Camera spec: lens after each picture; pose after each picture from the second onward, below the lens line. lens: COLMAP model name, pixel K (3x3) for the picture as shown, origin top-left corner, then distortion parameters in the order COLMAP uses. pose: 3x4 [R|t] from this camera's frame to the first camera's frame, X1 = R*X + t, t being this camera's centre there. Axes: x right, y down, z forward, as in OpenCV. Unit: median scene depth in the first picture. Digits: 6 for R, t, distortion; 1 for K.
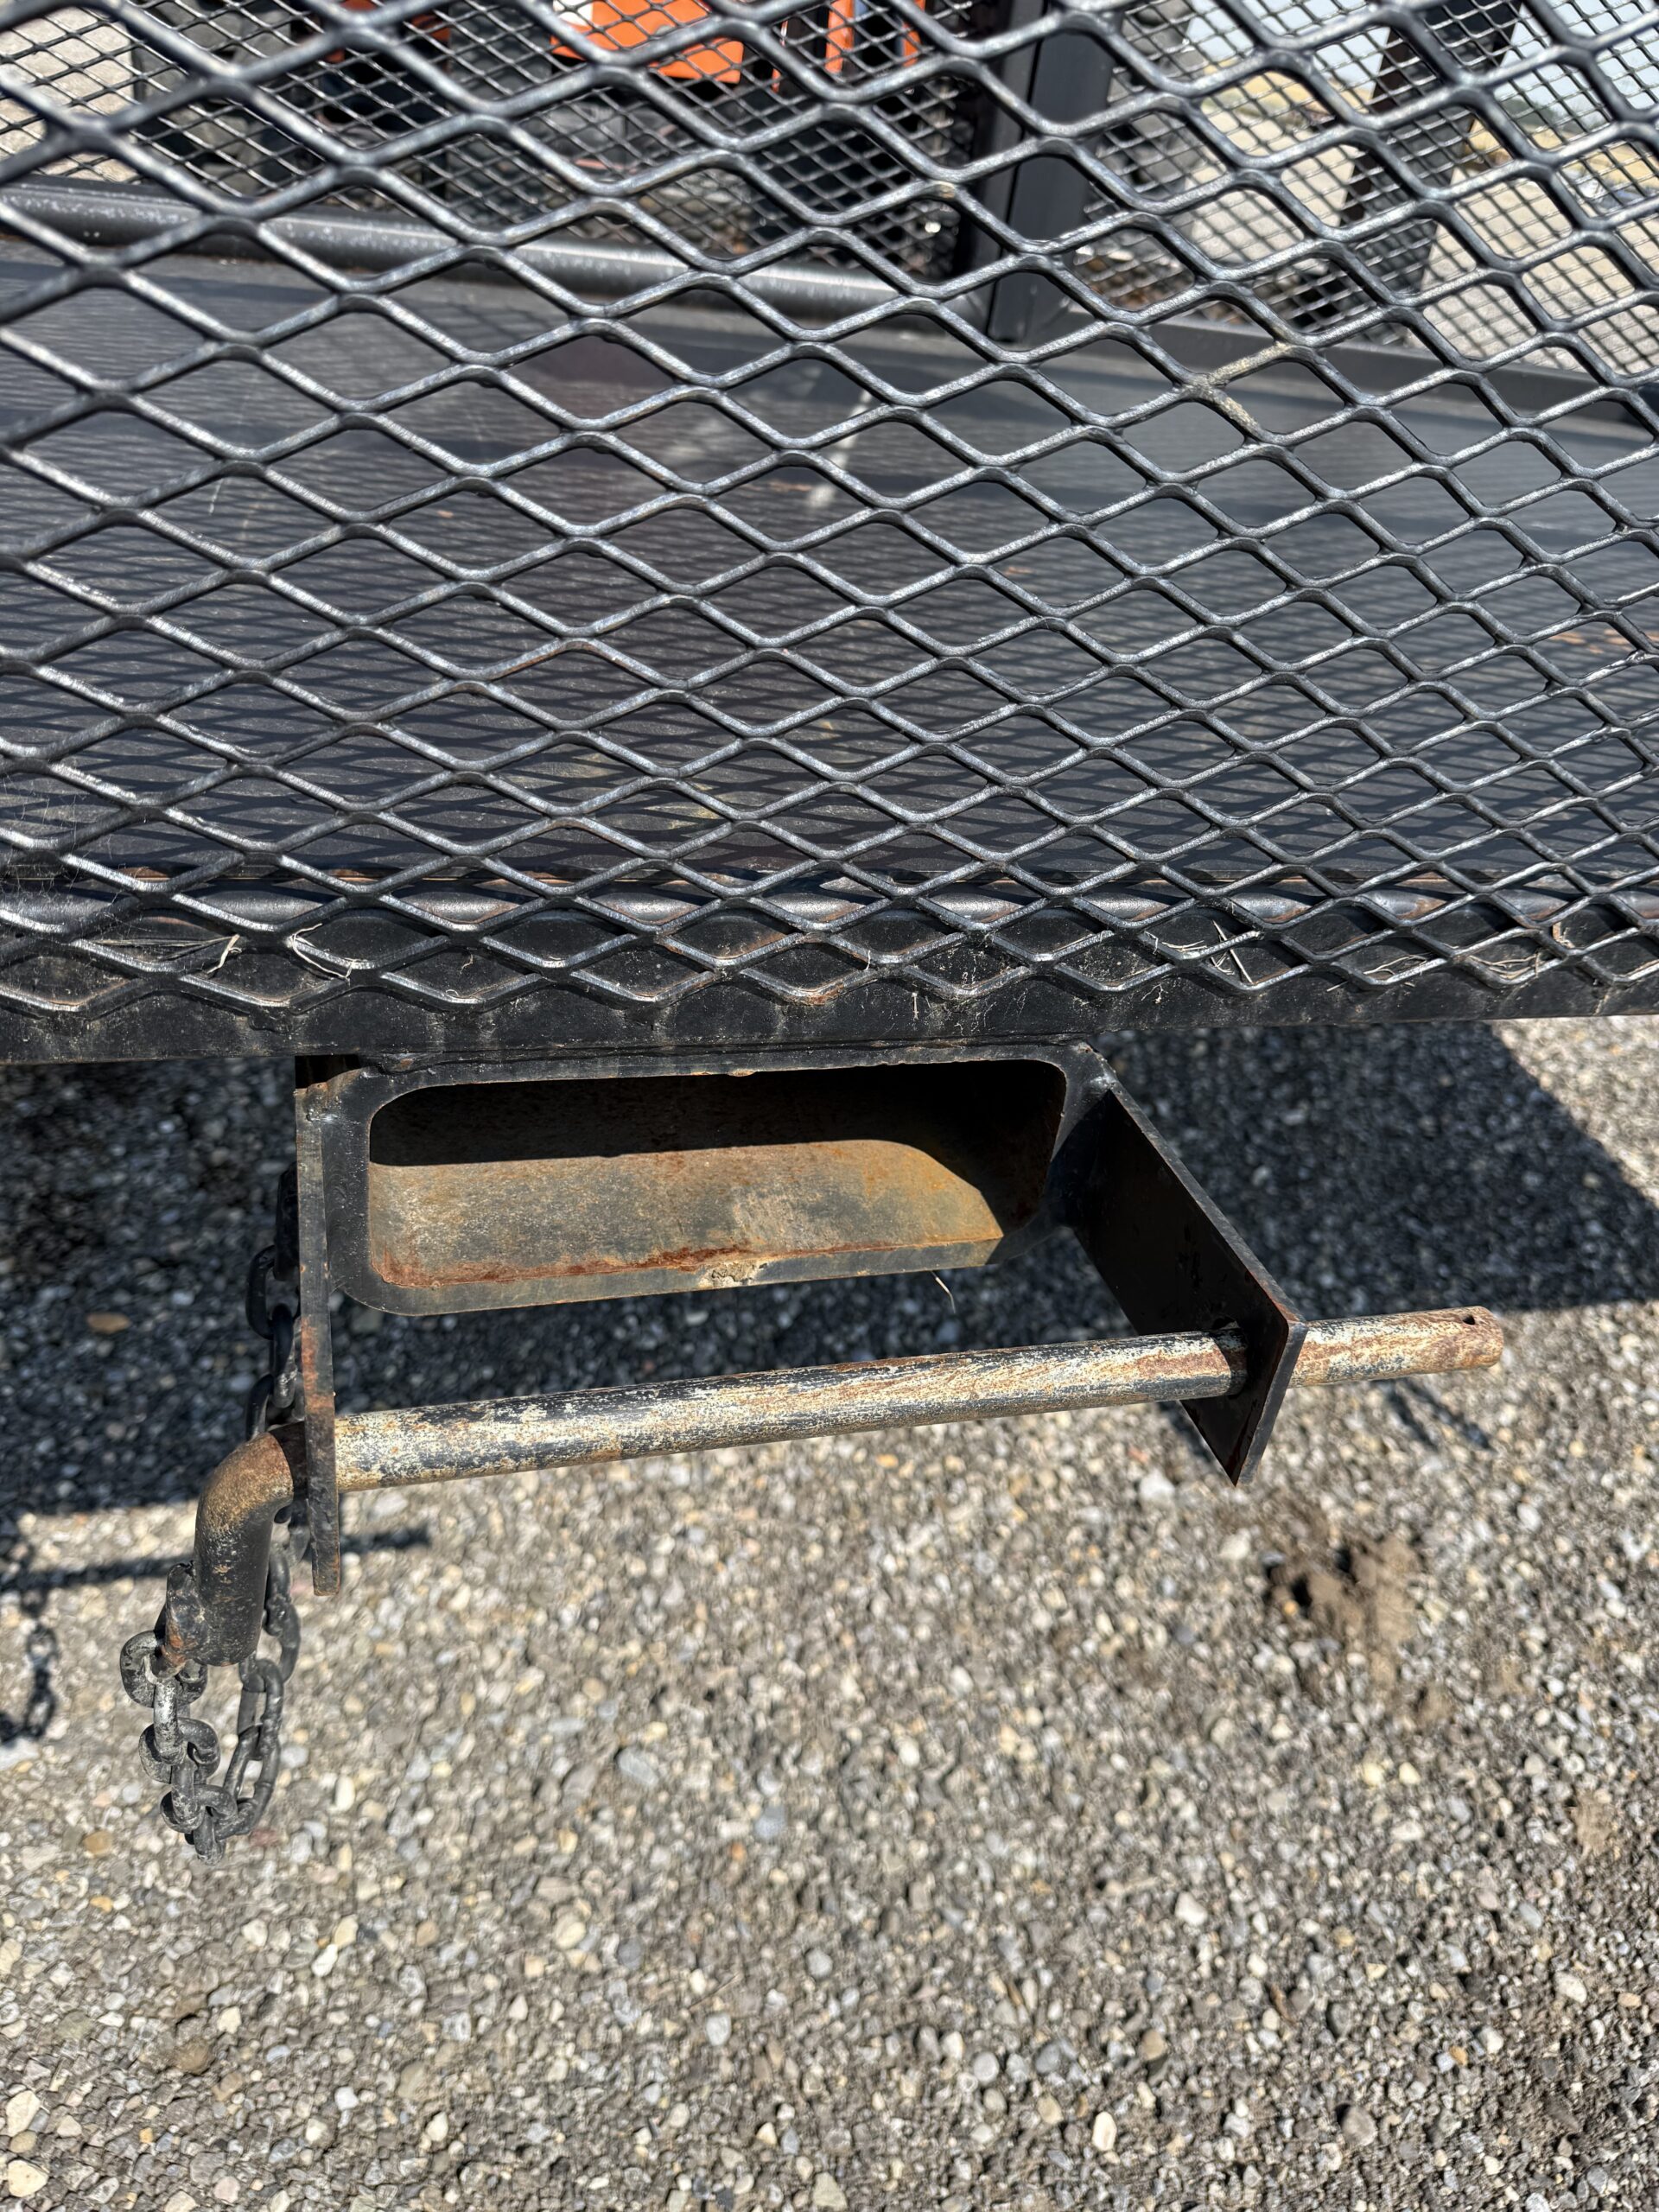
lens RADIAL K [[1824.7, 0, 829.5], [0, 1824.7, 1106.0], [0, 0, 1]] dist [0.044077, 0.009829]
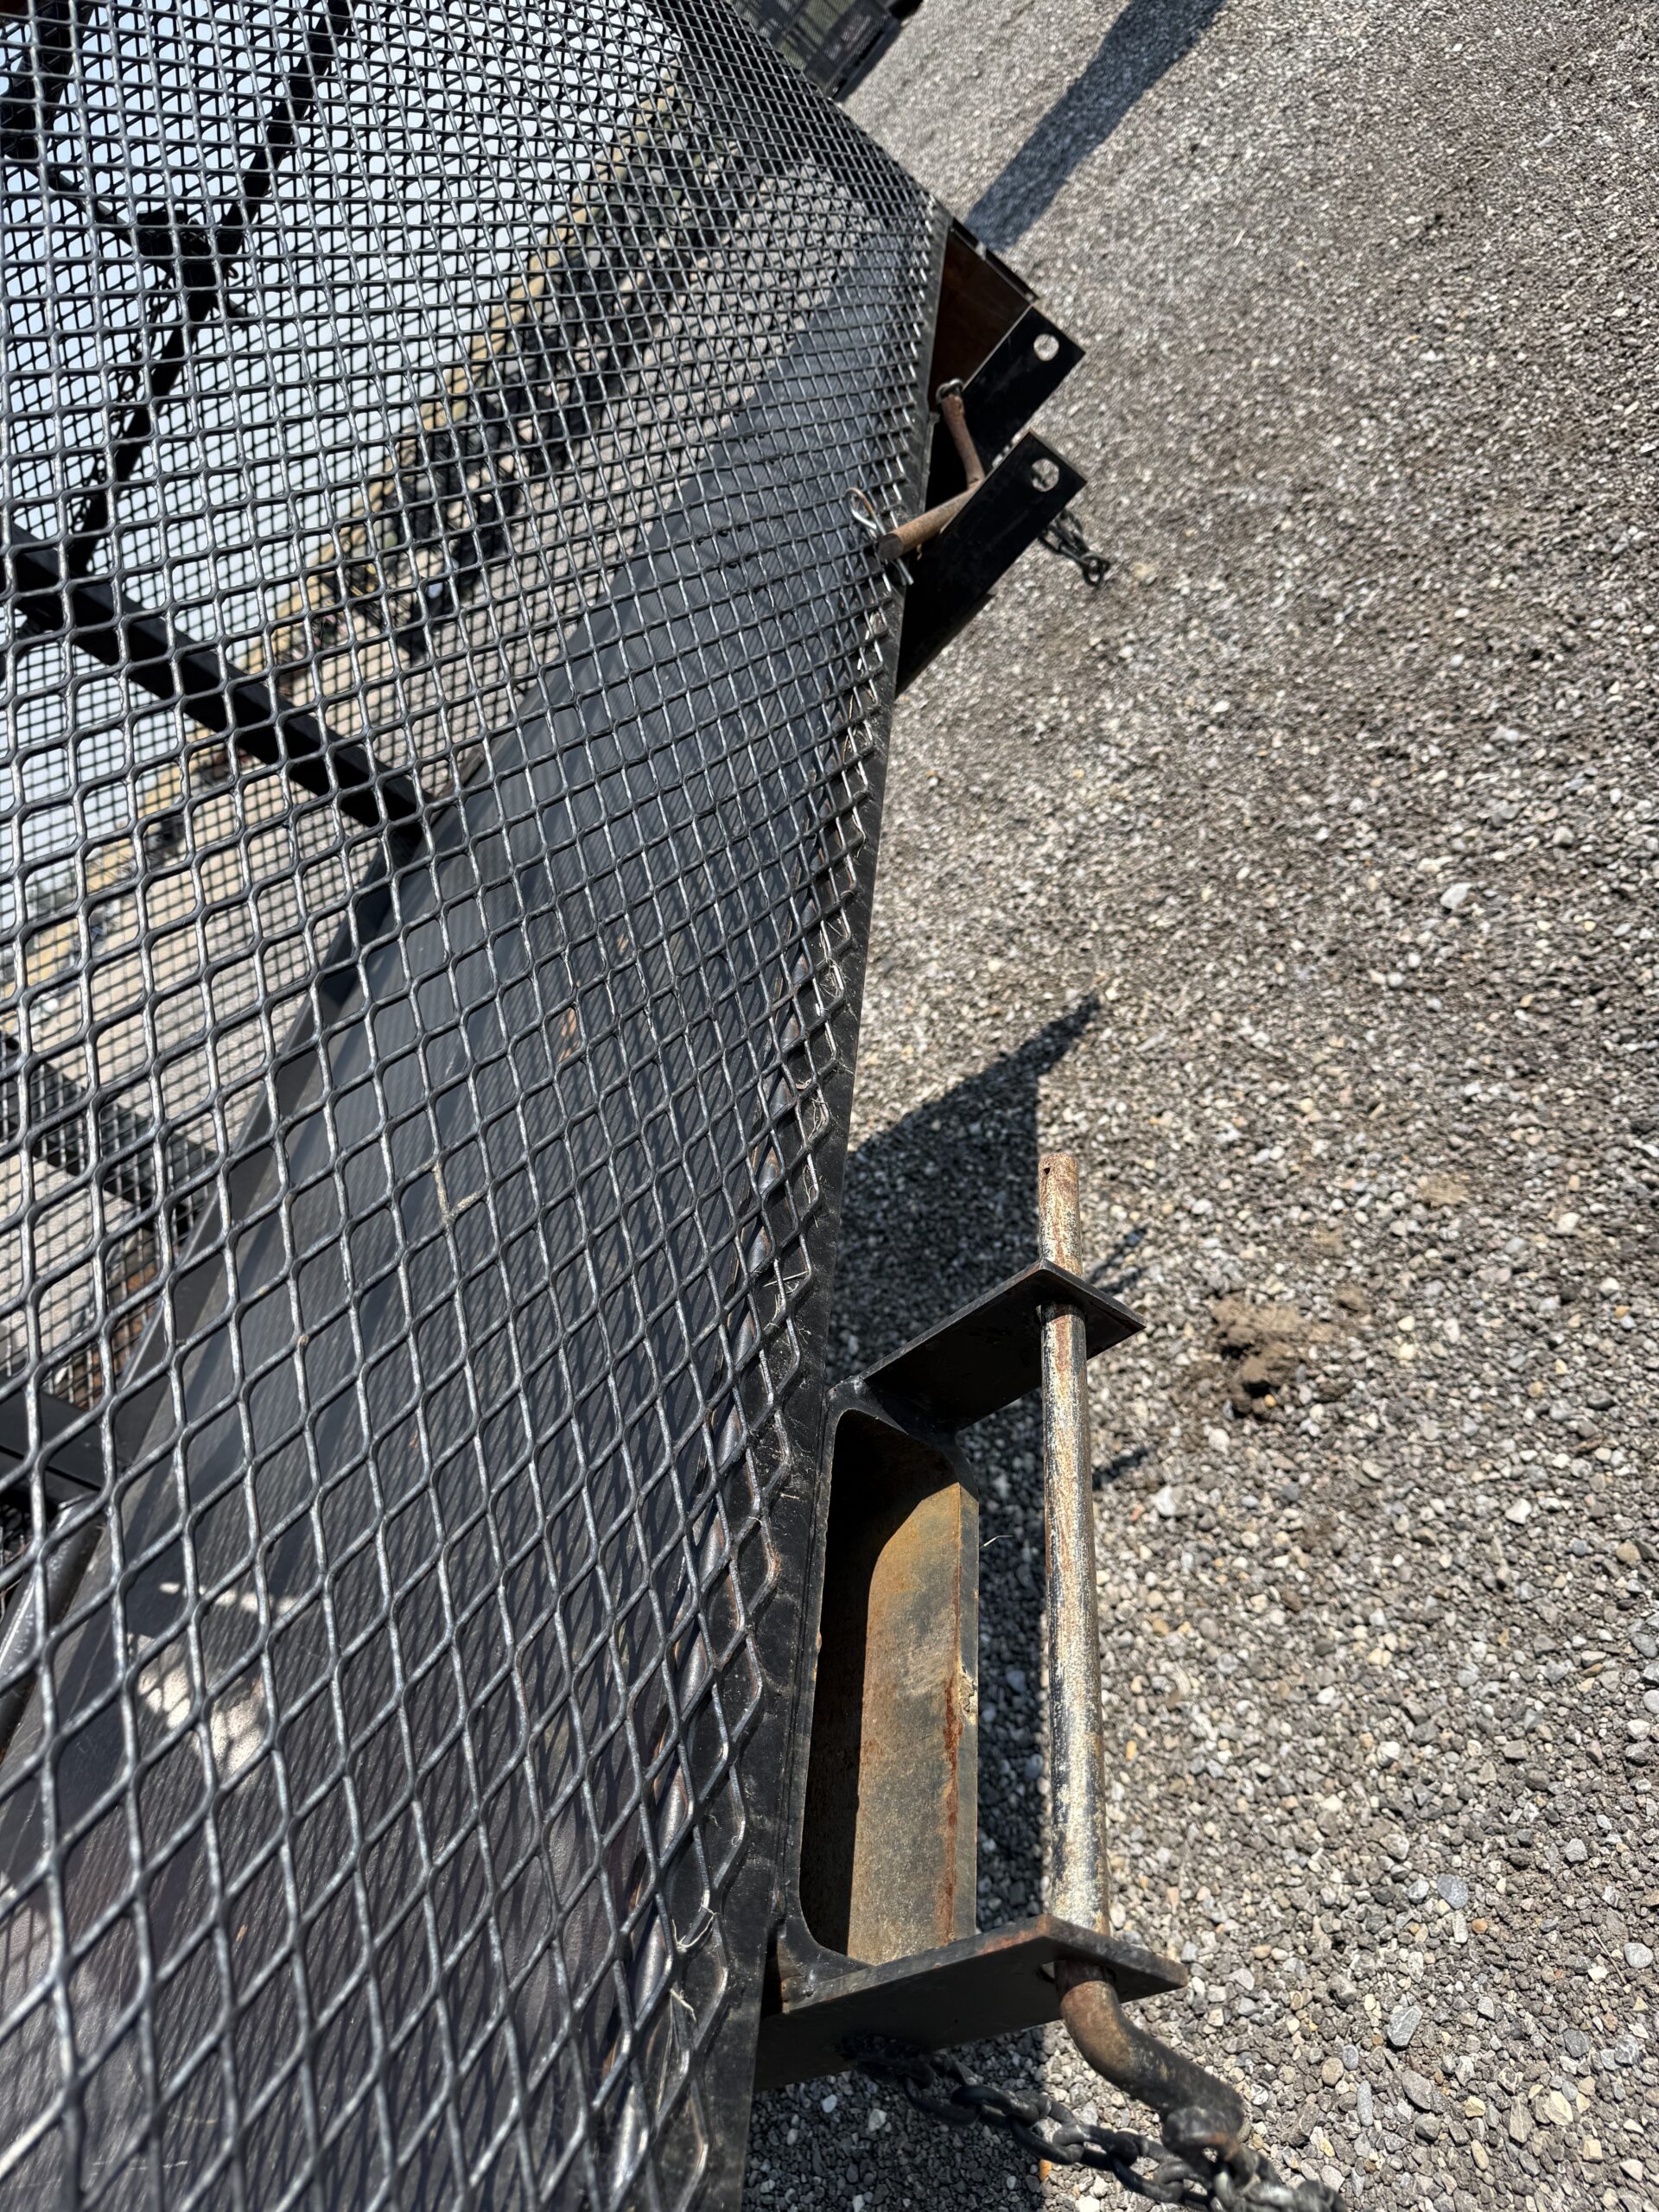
lens RADIAL K [[1824.7, 0, 829.5], [0, 1824.7, 1106.0], [0, 0, 1]] dist [0.044077, 0.009829]
pose [[0.128865, -0.905519, 0.404265, -0.102161], [0.990772, 0.134831, -0.013813, -0.019568], [-0.042000, 0.402314, 0.914538, -0.162091]]
